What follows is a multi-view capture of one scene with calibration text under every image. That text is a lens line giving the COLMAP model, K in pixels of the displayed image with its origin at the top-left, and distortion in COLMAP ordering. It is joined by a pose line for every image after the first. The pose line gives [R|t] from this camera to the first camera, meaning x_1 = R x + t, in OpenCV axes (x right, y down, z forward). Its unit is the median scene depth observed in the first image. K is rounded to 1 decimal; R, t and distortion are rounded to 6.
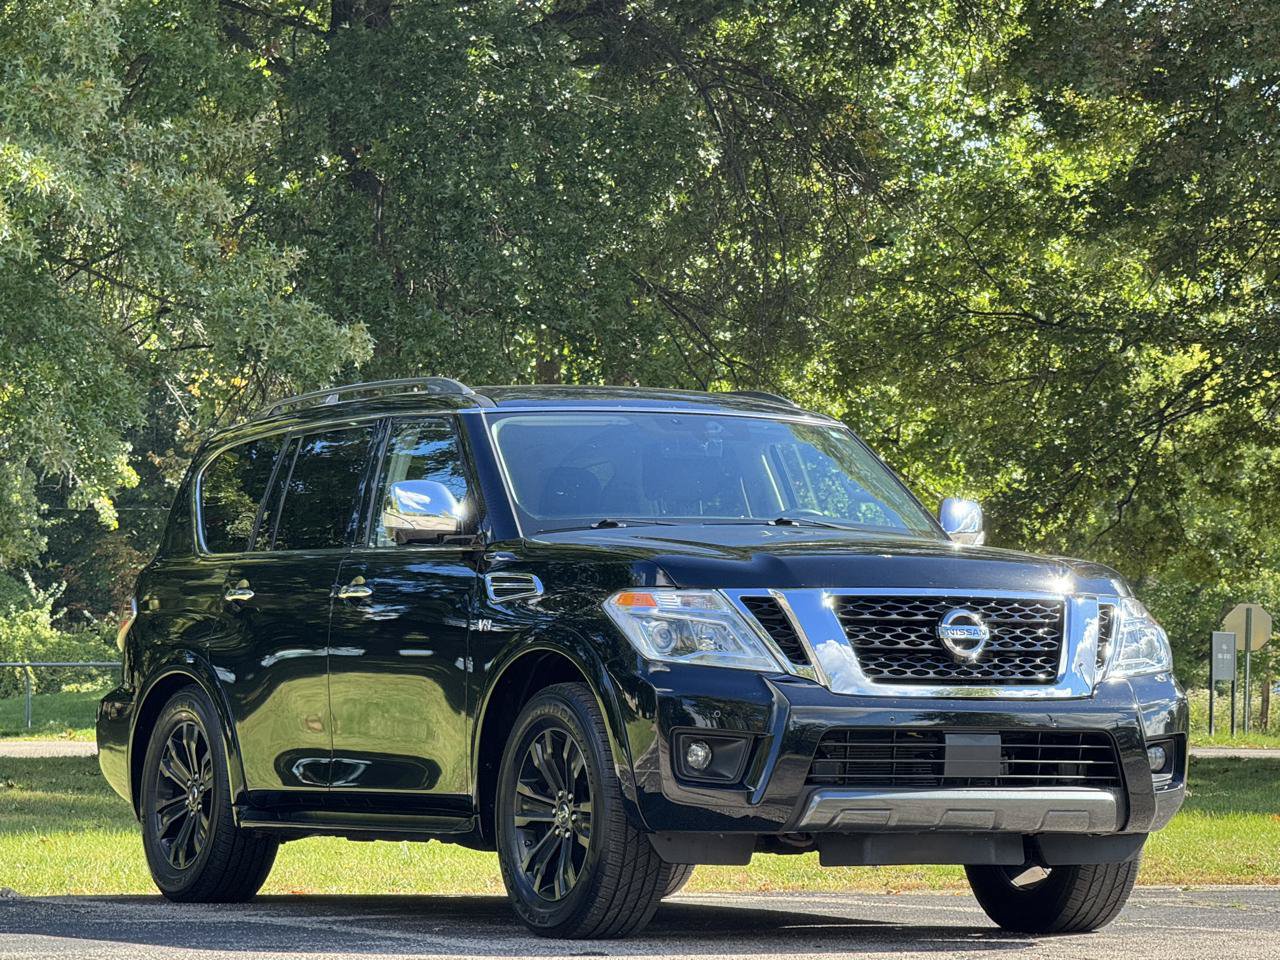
lens RADIAL K [[5242.6, 0, 660.3], [0, 5242.6, 477.1], [0, 0, 1]] dist [0.214572, 2.220820]
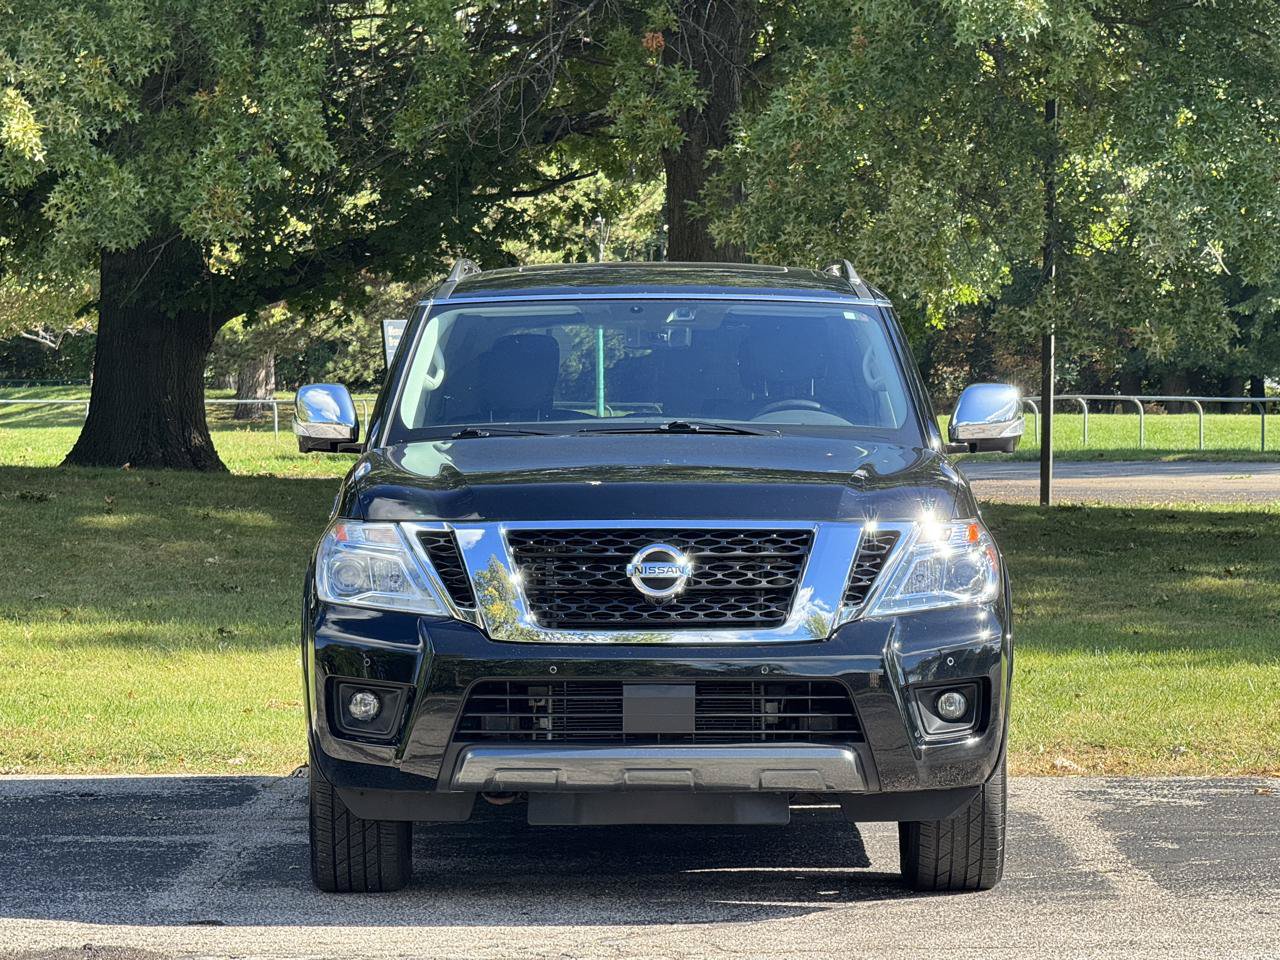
lens RADIAL K [[5223.4, 0, 611.2], [0, 5223.4, 480.2], [0, 0, 1]] dist [-0.906143, 56.034004]
pose [[0.893187, -0.003208, -0.449673, 0.432093], [0.030675, 0.998080, 0.053810, -0.032173], [0.448637, -0.061856, 0.891571, 0.201326]]
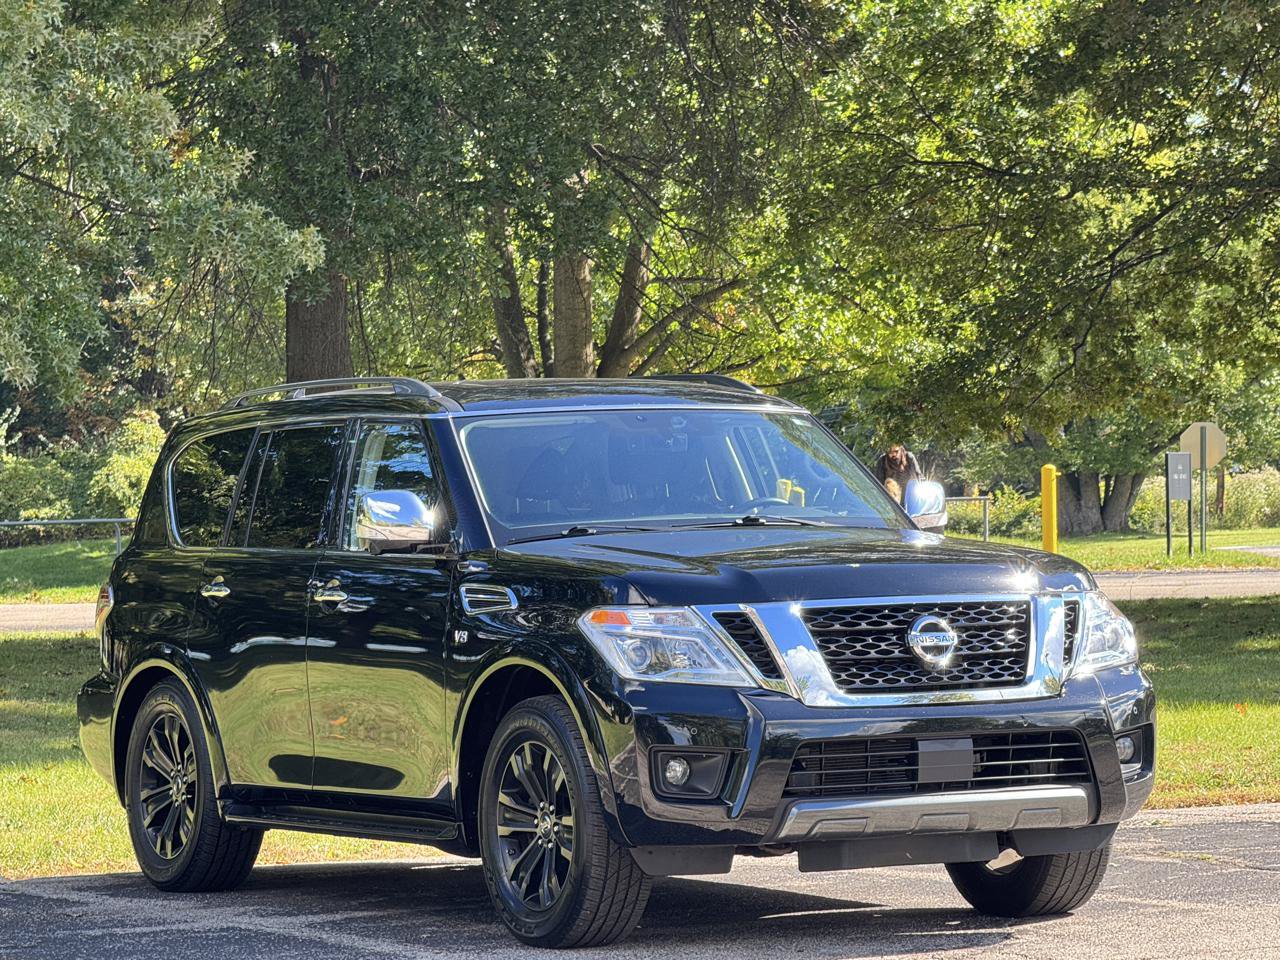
lens RADIAL K [[5242.6, 0, 660.3], [0, 5242.6, 477.1], [0, 0, 1]] dist [0.214572, 2.220820]
pose [[0.999339, -0.035366, 0.008361, -0.002327], [0.035001, 0.998572, 0.040353, -0.043098], [-0.009776, -0.040034, 0.999151, -0.015139]]
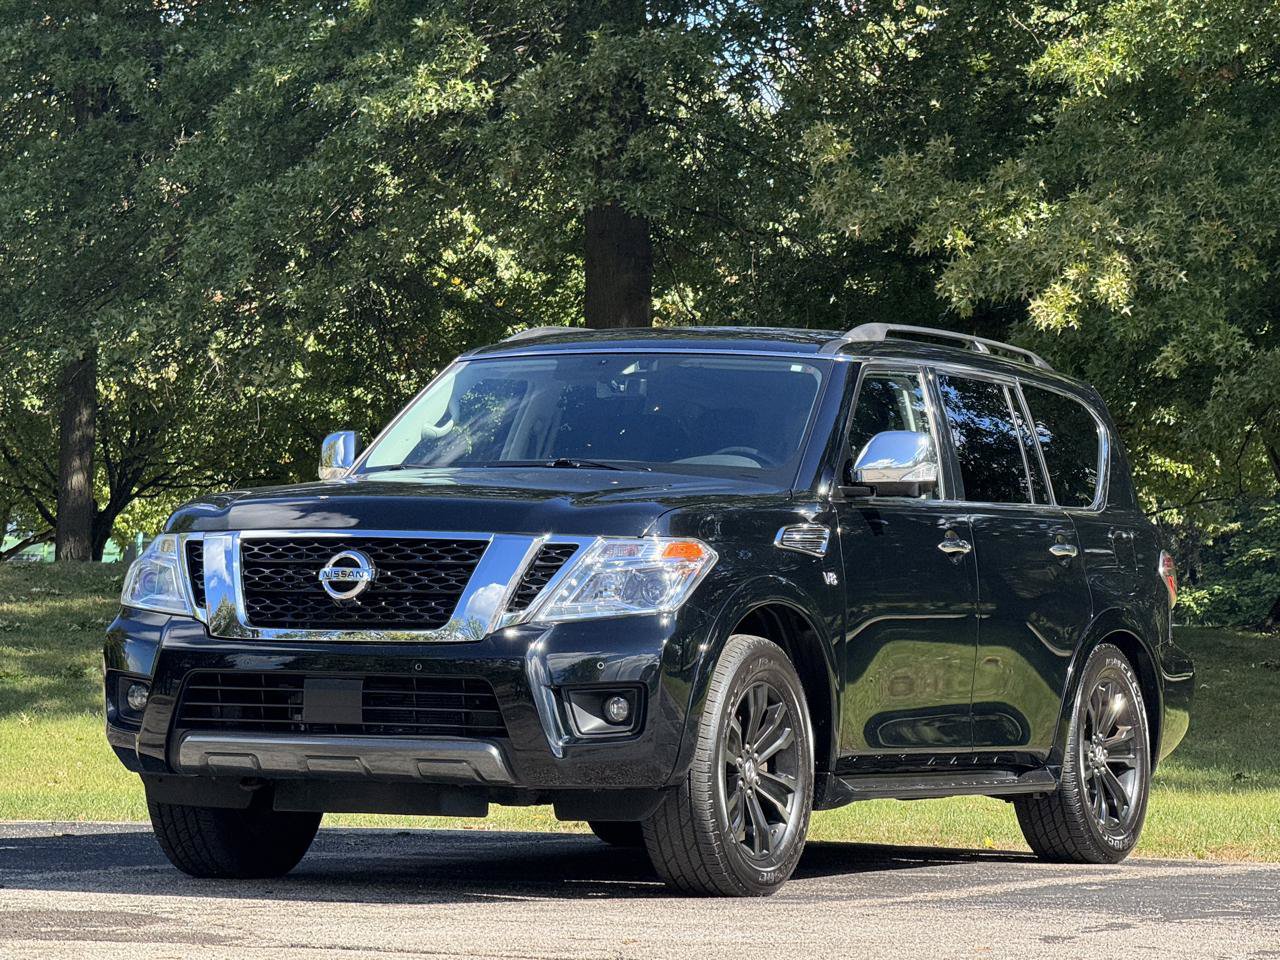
lens RADIAL K [[5242.6, 0, 660.3], [0, 5242.6, 477.1], [0, 0, 1]] dist [0.214572, 2.220820]
pose [[0.624028, -0.024083, -0.781031, 0.820200], [0.023849, 0.999646, -0.011769, 0.023581], [0.781038, -0.011282, 0.624381, 0.424945]]
